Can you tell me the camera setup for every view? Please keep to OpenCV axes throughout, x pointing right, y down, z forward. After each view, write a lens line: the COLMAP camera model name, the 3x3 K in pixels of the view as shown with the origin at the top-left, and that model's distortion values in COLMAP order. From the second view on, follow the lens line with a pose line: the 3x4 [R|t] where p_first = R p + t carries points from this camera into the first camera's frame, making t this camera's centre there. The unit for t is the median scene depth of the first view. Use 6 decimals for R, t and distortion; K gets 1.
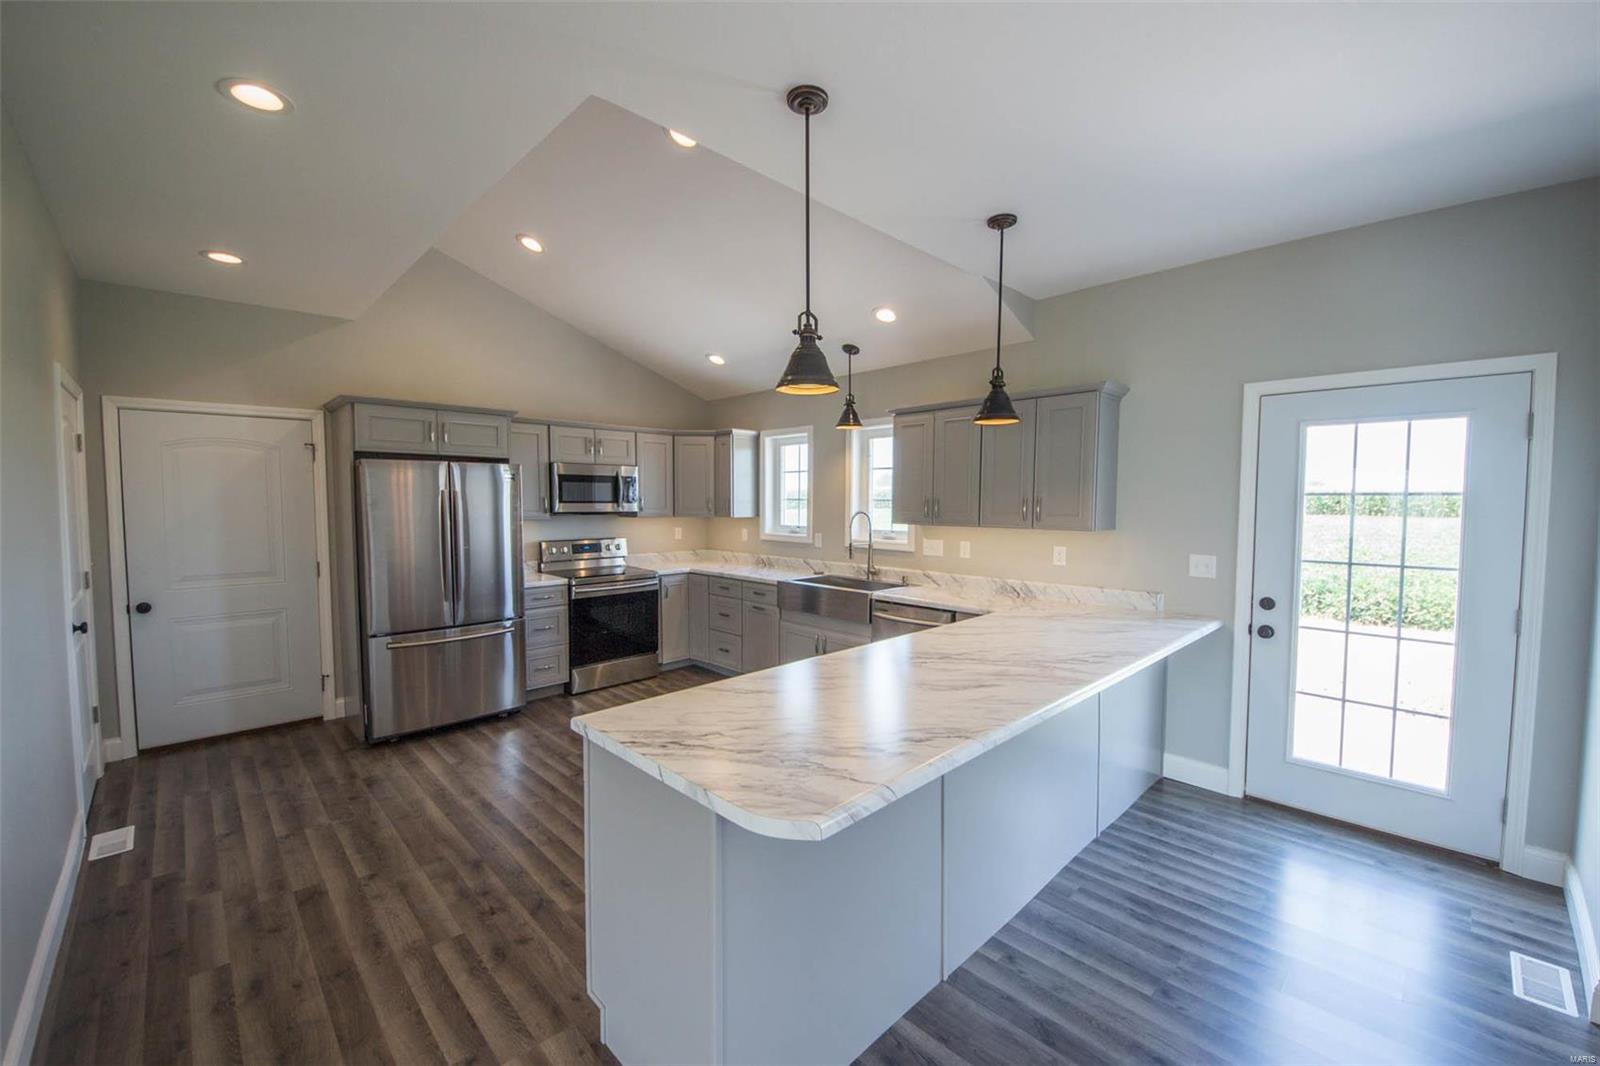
lens RADIAL K [[639.1, 0, 796.1], [0, 639.1, 530.8], [0, 0, 1]] dist [0.019593, -0.012131]
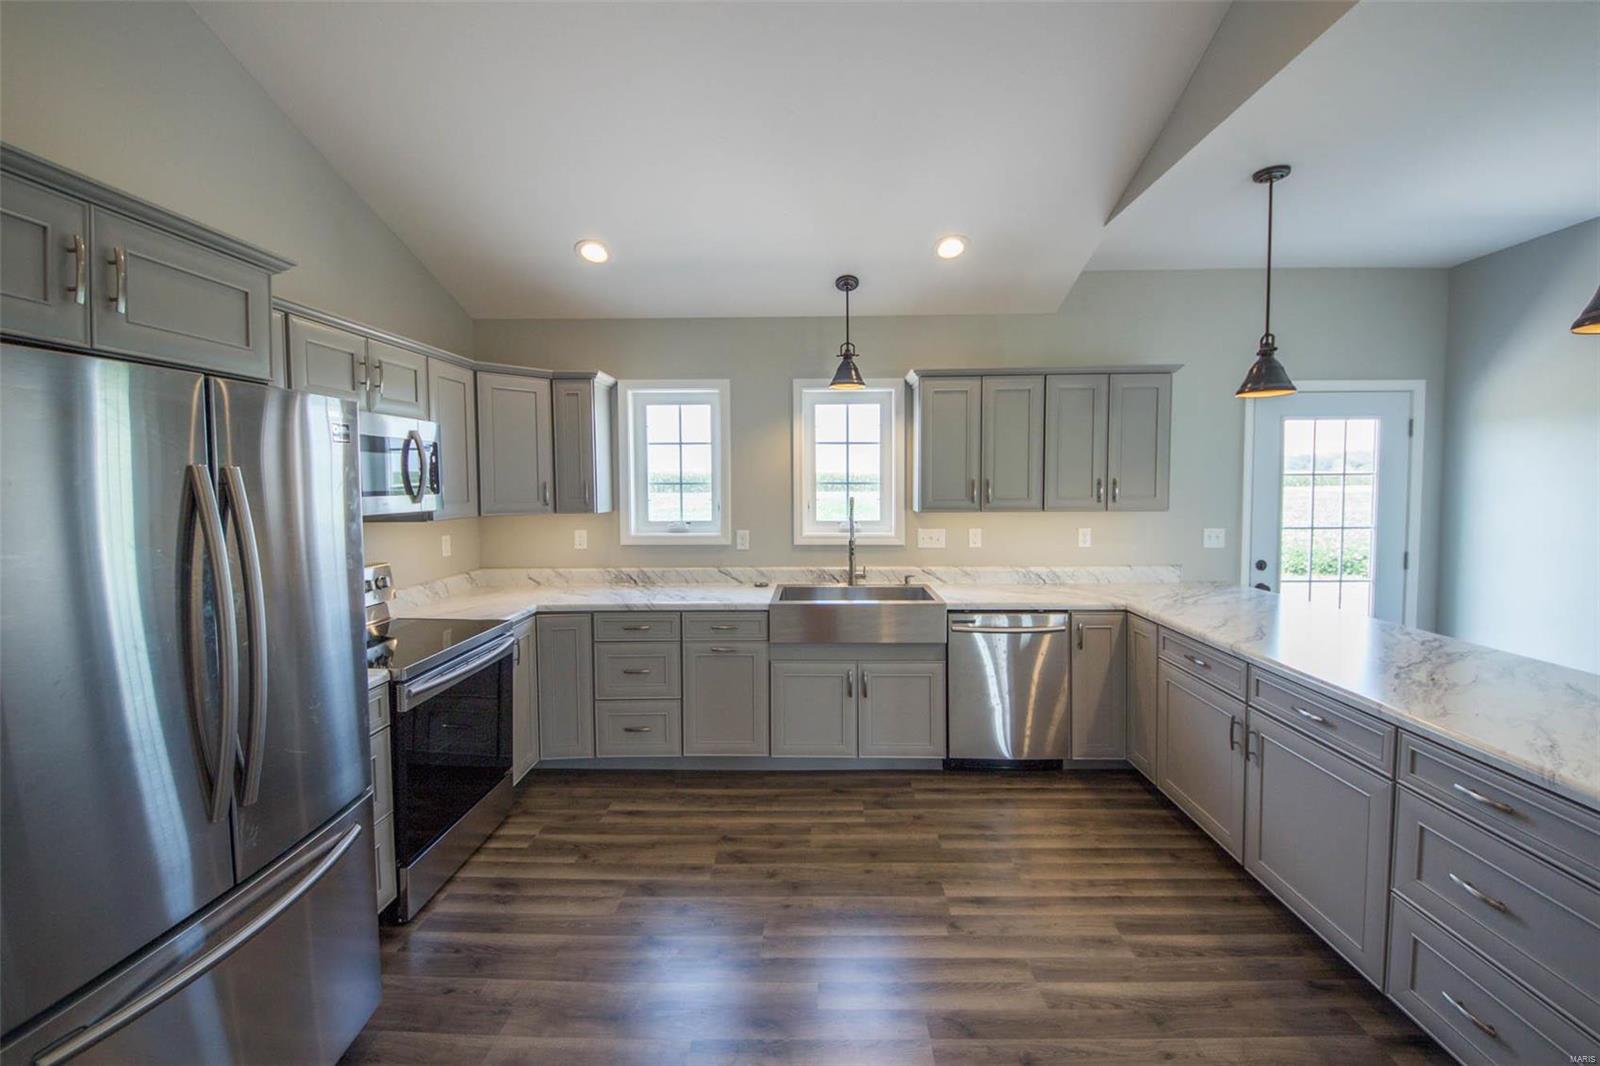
lens RADIAL K [[639.1, 0, 797.8], [0, 639.1, 509.6], [0, 0, 1]] dist [0.019593, -0.012131]
pose [[0.705770, -0.037906, 0.707426, -0.504929], [0.042921, 0.999021, 0.010710, -0.028615], [-0.707139, 0.022805, 0.706706, 0.527438]]
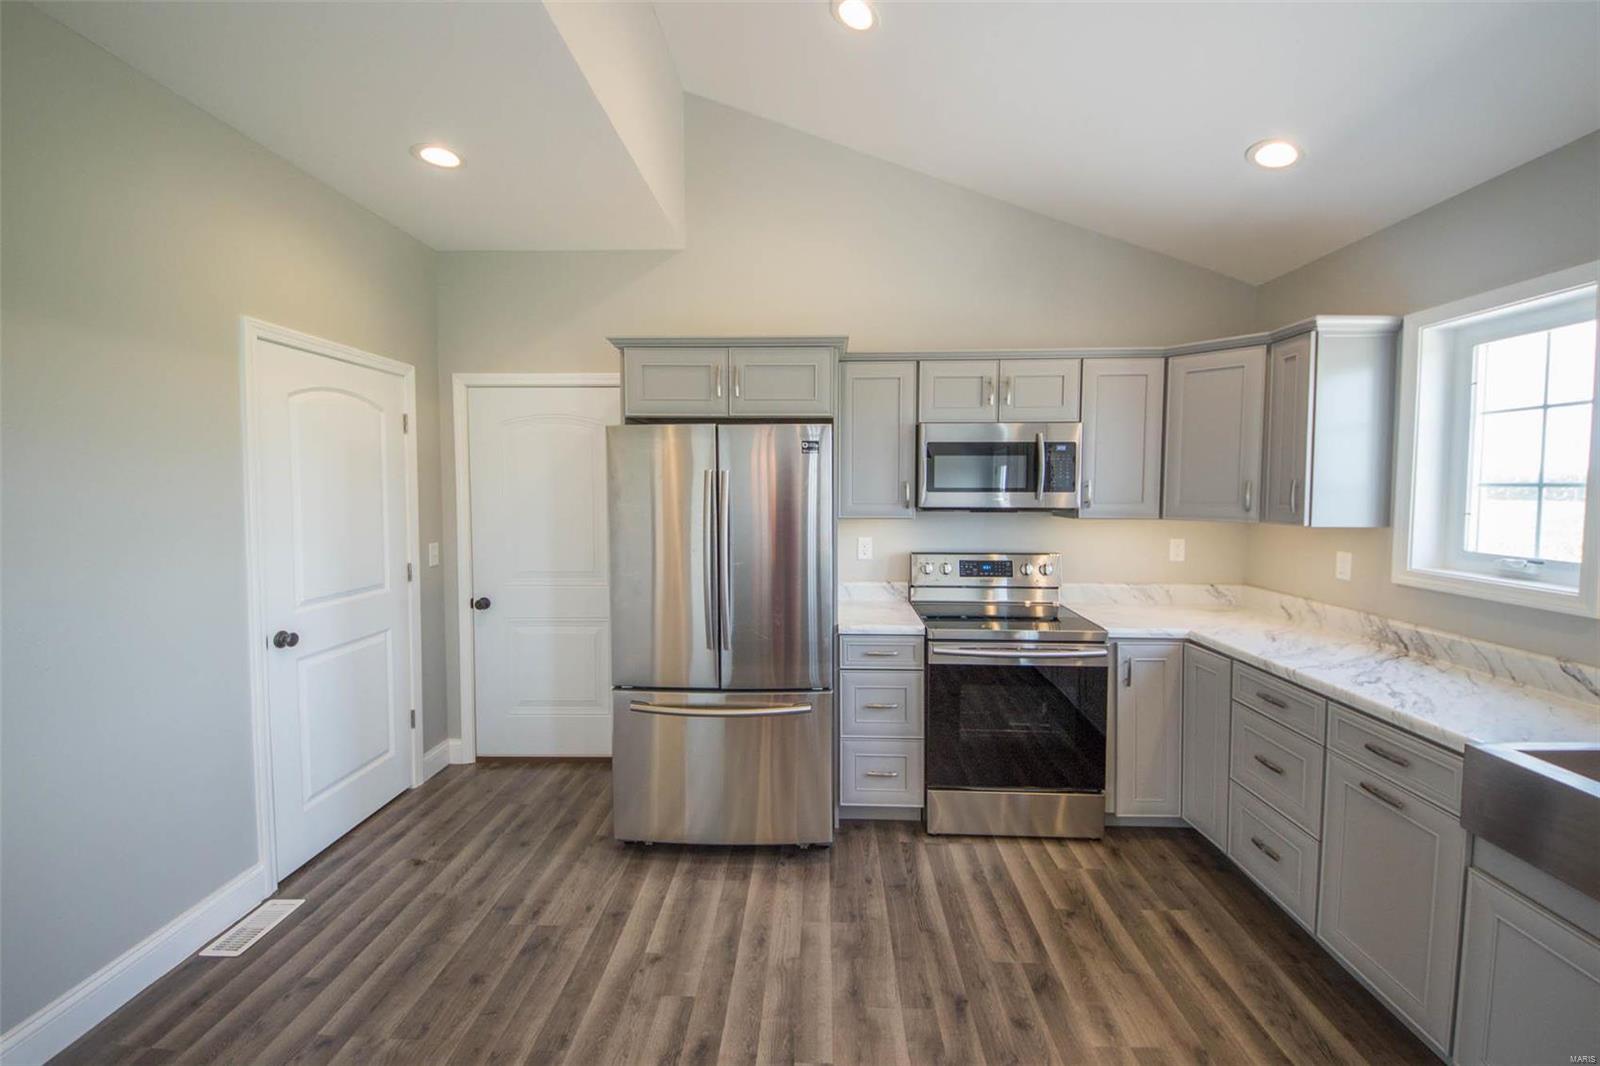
lens RADIAL K [[639.1, 0, 800.1], [0, 639.1, 512.5], [0, 0, 1]] dist [0.019593, -0.012131]
pose [[0.702758, 0.029284, -0.710826, -0.040335], [-0.034048, 0.999392, 0.007510, -0.027908], [0.710614, 0.018925, 0.703328, 0.571202]]
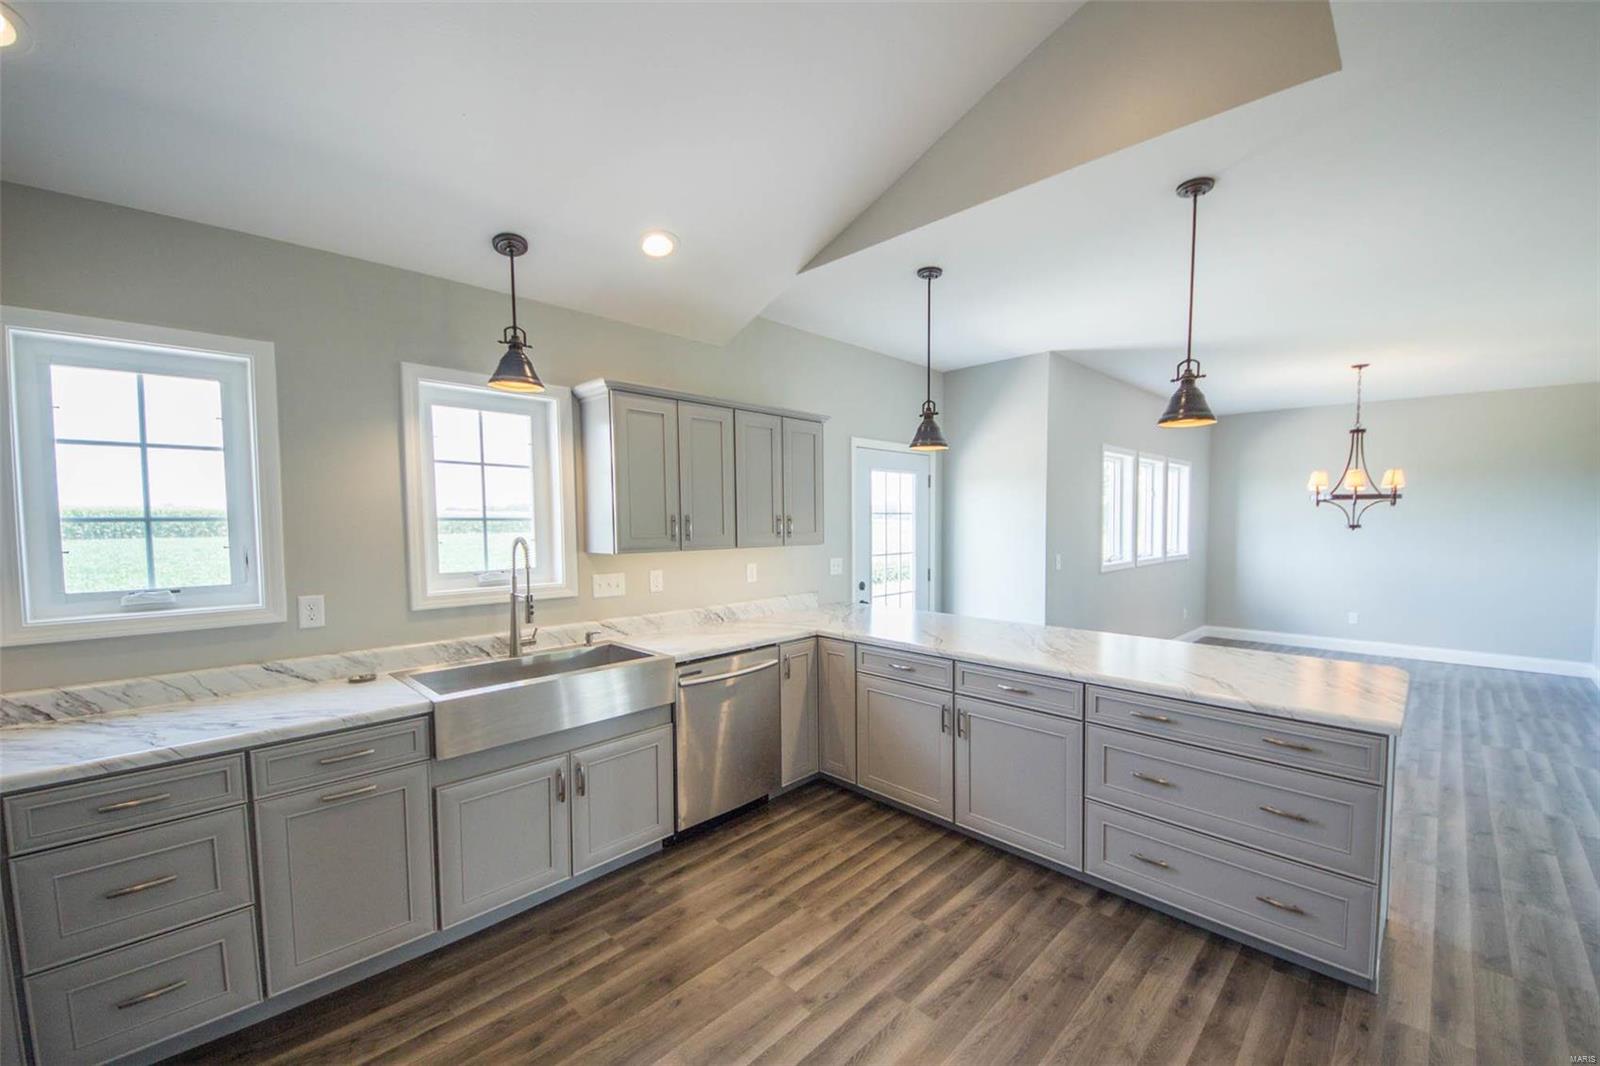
lens RADIAL K [[639.1, 0, 877.9], [0, 639.1, 552.7], [0, 0, 1]] dist [0.019593, -0.012131]
pose [[-0.087317, -0.057248, 0.994534, -0.518209], [0.054097, 0.996602, 0.062116, -0.037810], [-0.994711, 0.059225, -0.083923, 0.760490]]
